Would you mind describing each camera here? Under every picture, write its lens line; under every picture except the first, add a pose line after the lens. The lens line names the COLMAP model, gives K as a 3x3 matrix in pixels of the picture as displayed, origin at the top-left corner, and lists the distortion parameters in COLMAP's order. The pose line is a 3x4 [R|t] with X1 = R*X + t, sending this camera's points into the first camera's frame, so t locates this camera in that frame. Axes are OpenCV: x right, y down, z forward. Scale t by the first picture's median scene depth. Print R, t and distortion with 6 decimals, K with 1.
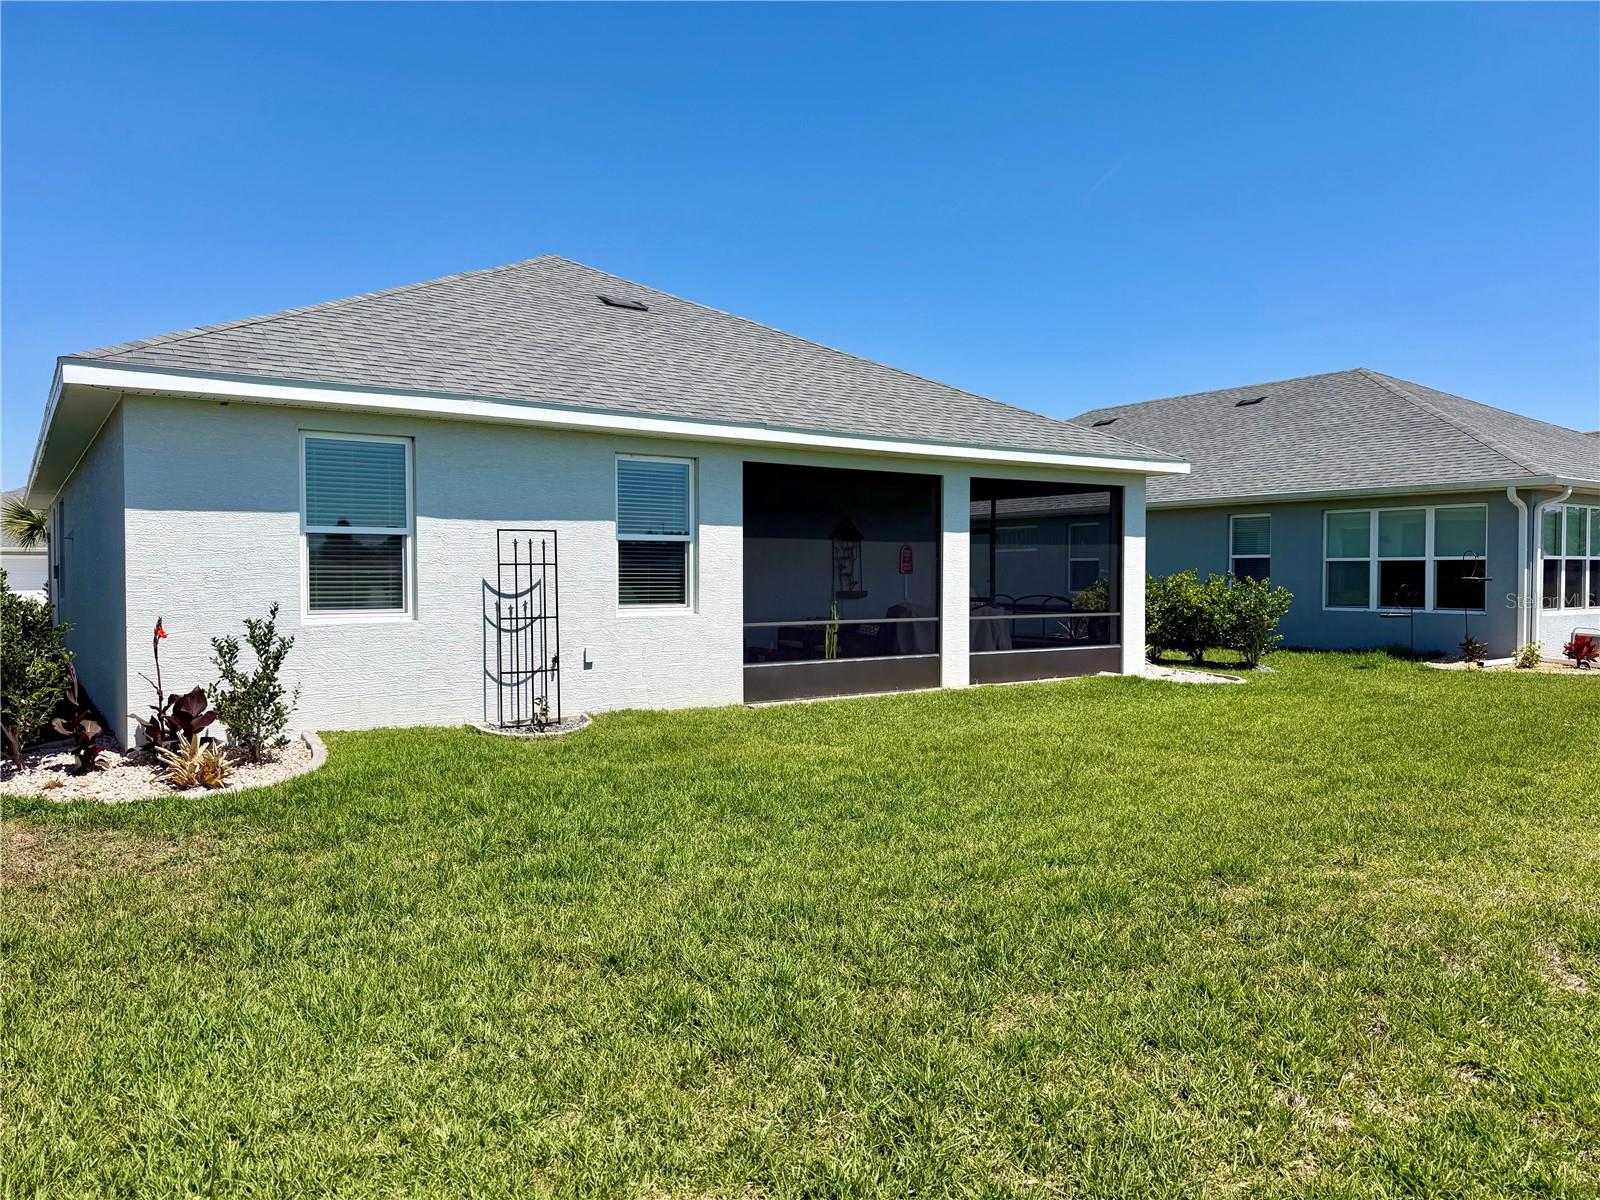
lens RADIAL K [[1138.3, 0, 798.1], [0, 1138.3, 582.5], [0, 0, 1]] dist [0.044002, -0.047864]
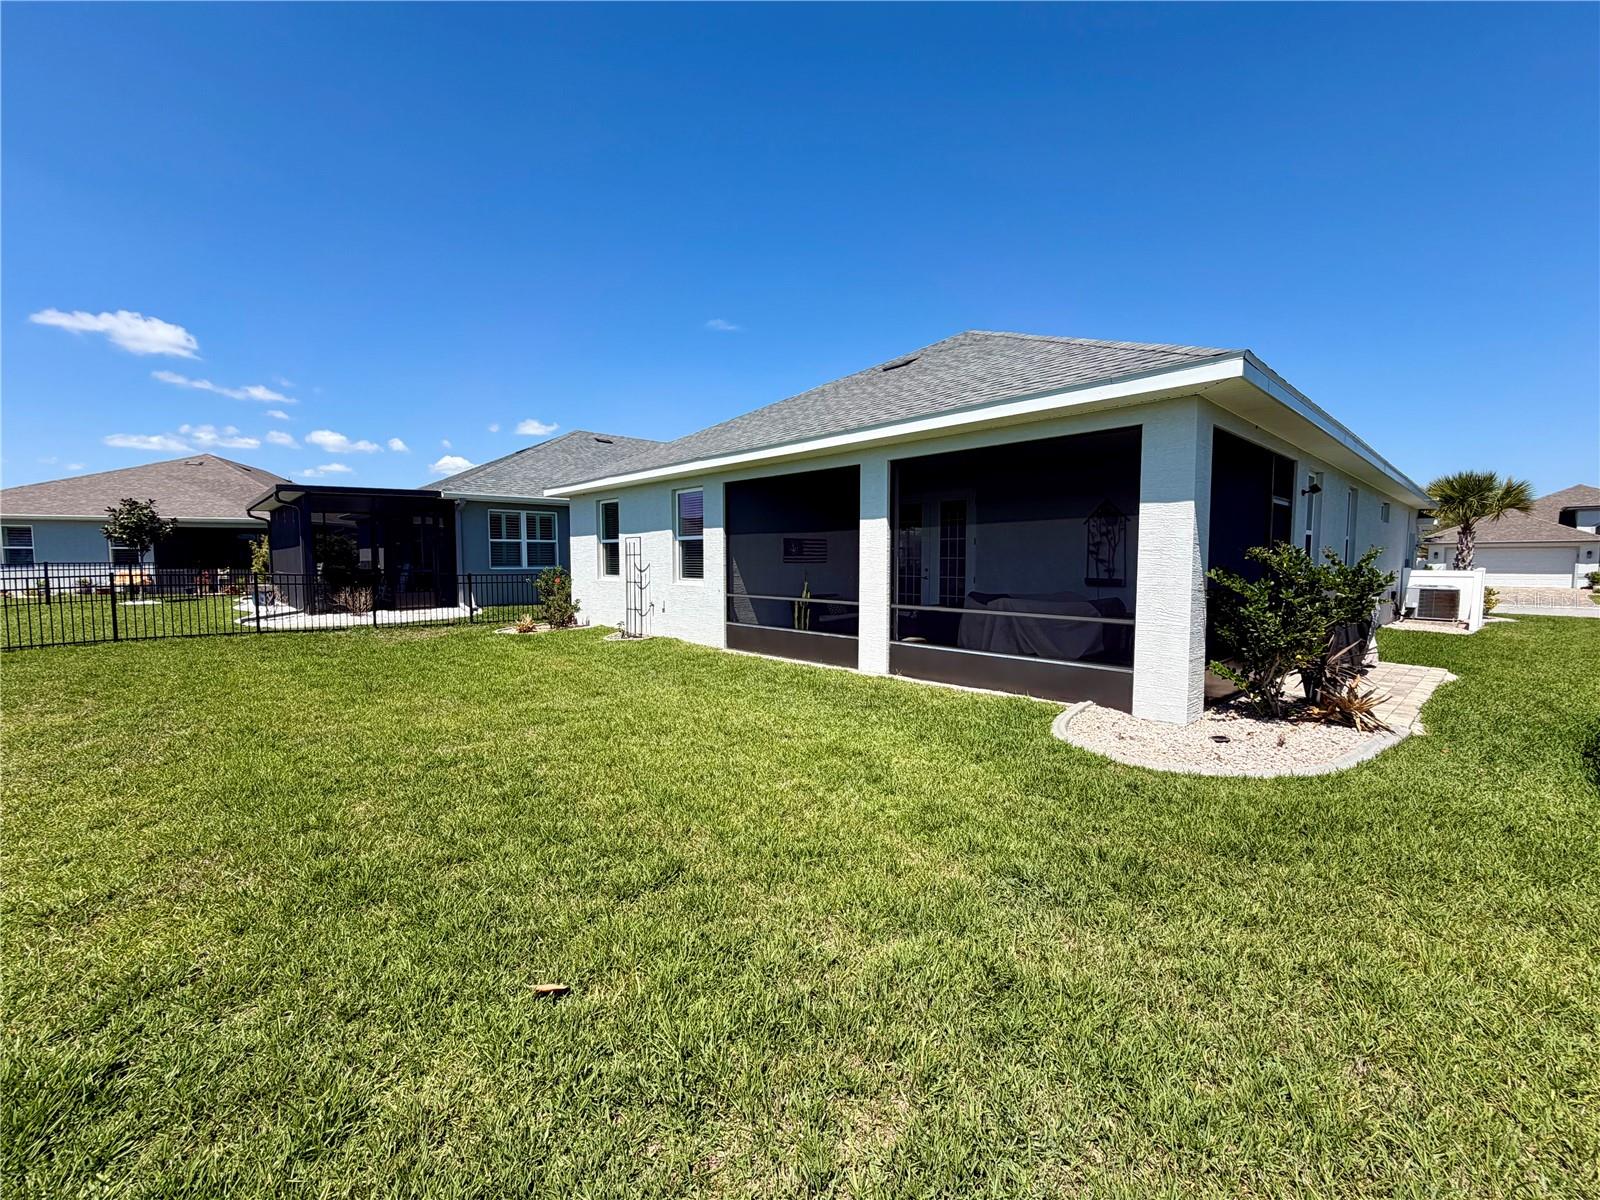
lens RADIAL K [[649.0, 0, 796.0], [0, 649.0, 597.4], [0, 0, 1]] dist [0.000526, 0.000631]
pose [[0.146649, 0.058634, -0.987449, 0.867466], [-0.006617, 0.998277, 0.058295, -0.010057], [0.989166, -0.002015, 0.146784, 1.057322]]
